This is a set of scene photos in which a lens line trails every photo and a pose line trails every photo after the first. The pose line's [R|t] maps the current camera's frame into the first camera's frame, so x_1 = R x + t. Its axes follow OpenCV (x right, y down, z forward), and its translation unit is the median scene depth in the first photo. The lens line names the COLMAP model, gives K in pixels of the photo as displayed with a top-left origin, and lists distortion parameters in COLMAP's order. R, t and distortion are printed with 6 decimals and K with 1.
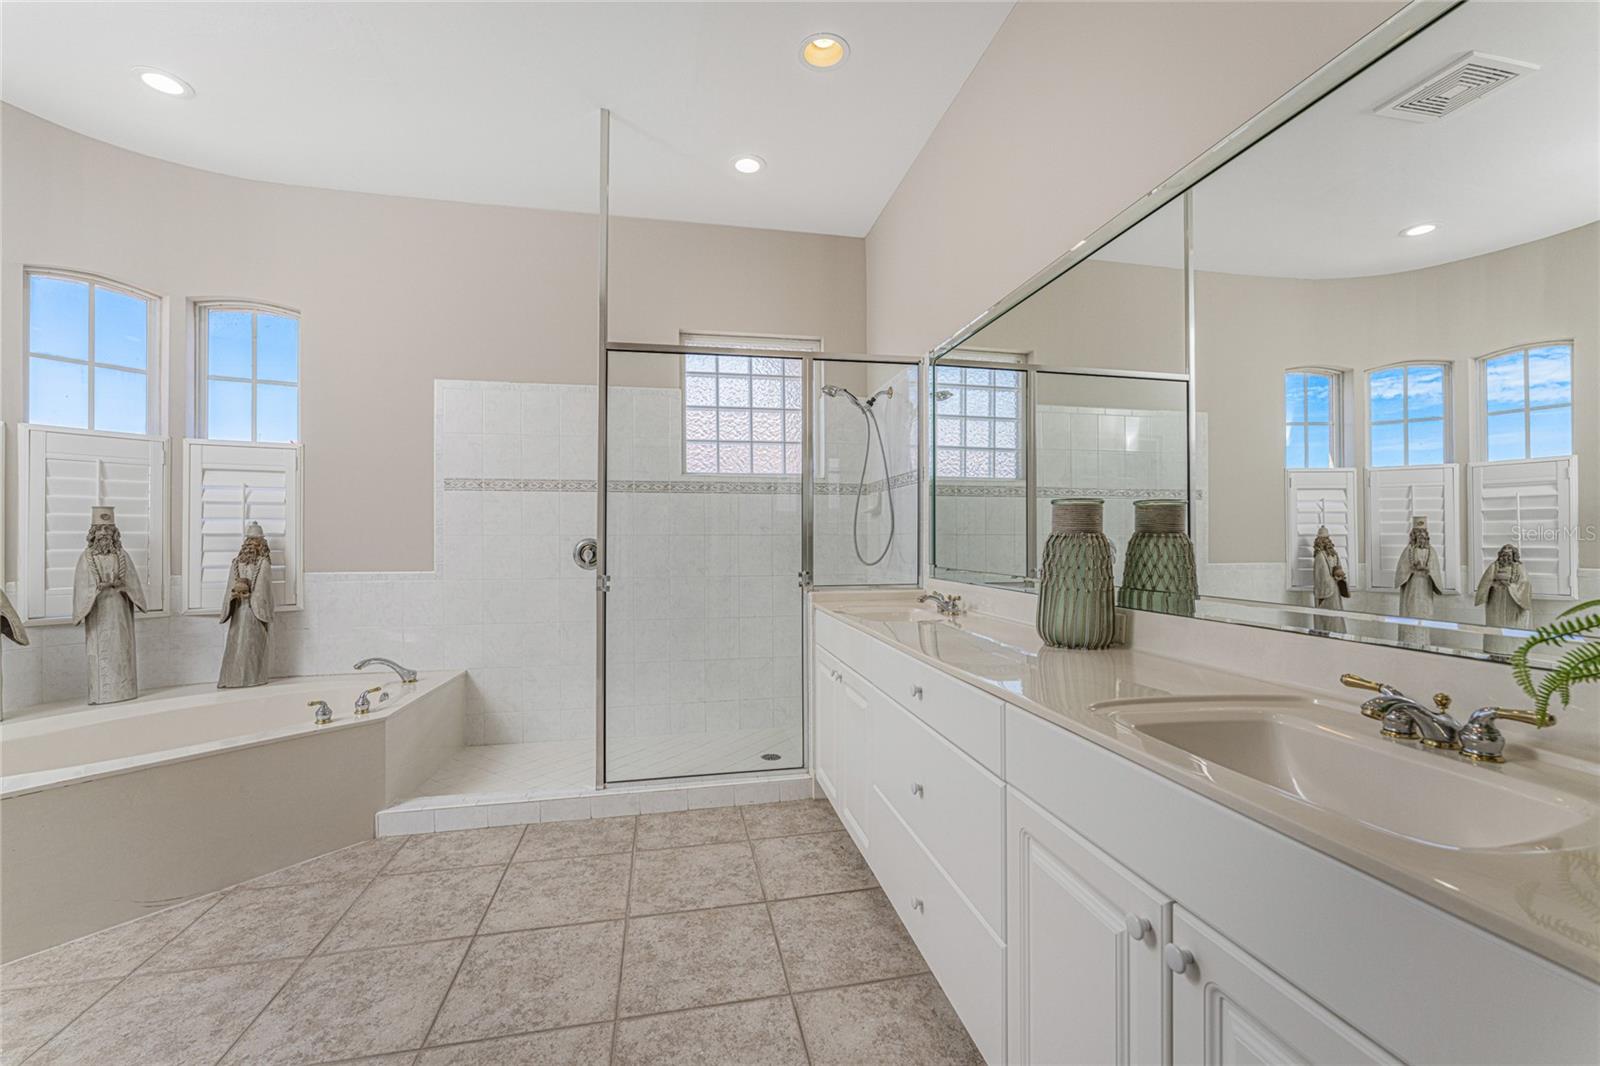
lens RADIAL K [[644.7, 0, 801.9], [0, 644.7, 541.5], [0, 0, 1]] dist [-0.003655, 0.000812]
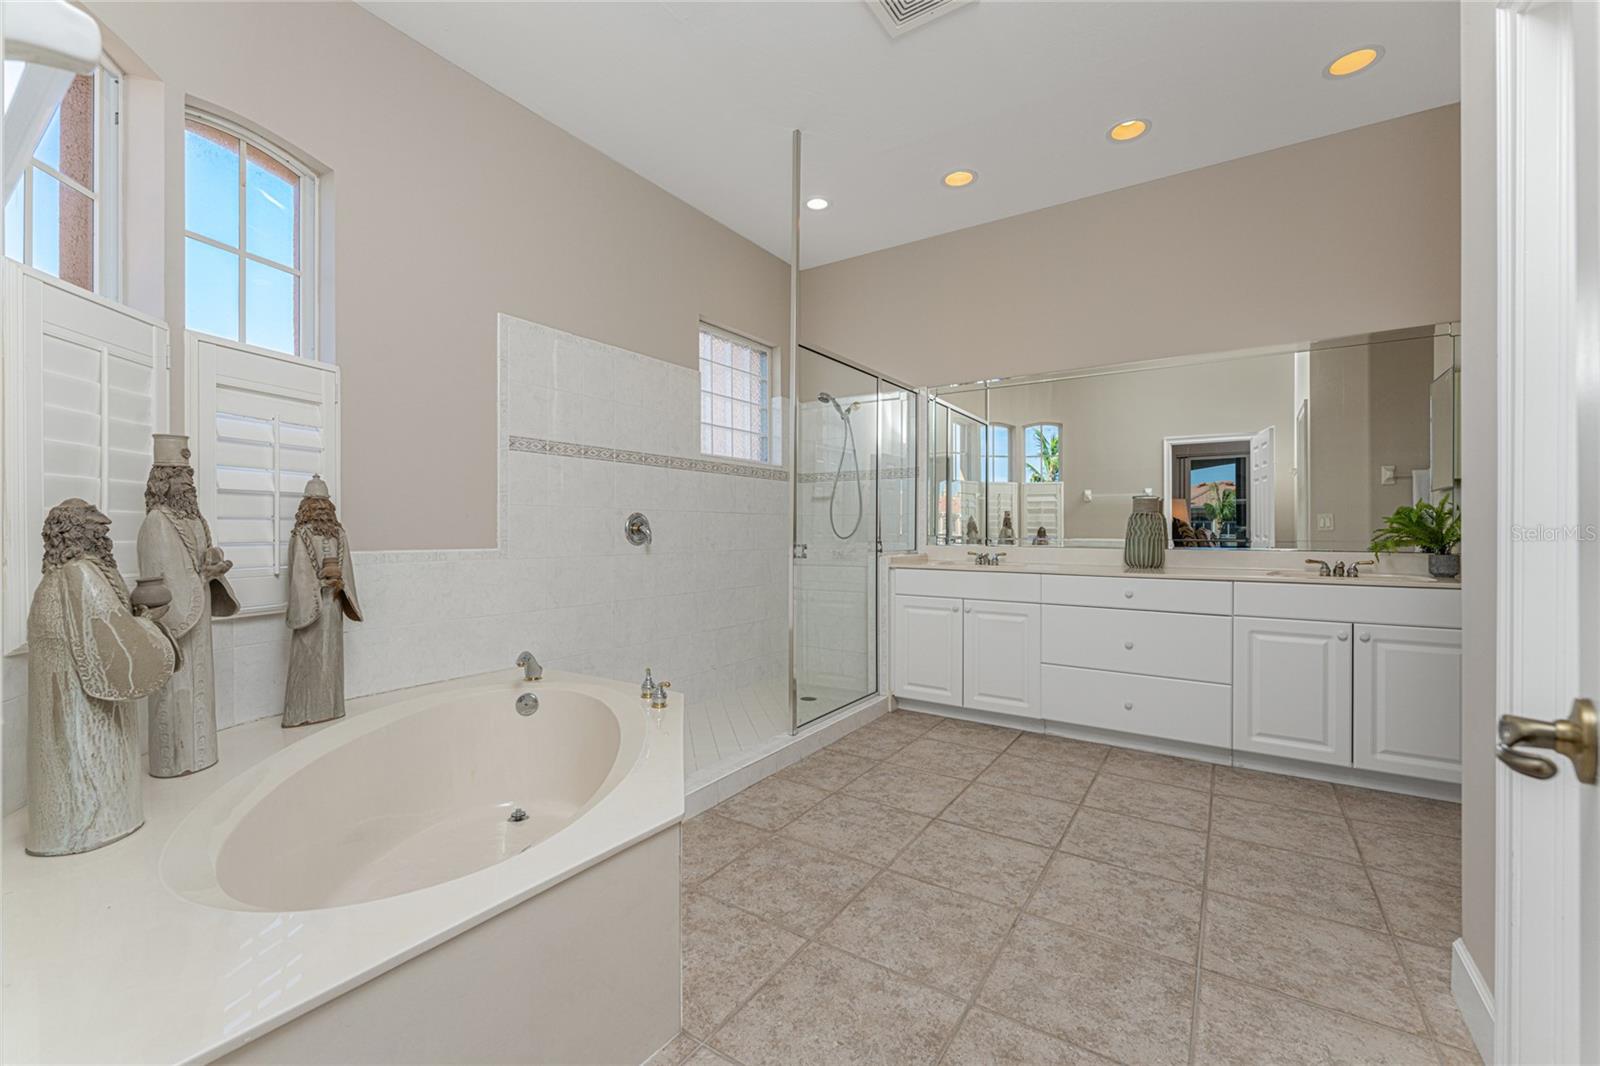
lens RADIAL K [[644.7, 0, 804.5], [0, 644.7, 532.0], [0, 0, 1]] dist [-0.003655, 0.000812]
pose [[0.713584, 0.001017, 0.700569, -1.146773], [-0.001035, 0.999999, -0.000398, 0.033407], [-0.700569, -0.000441, 0.713584, 0.195851]]
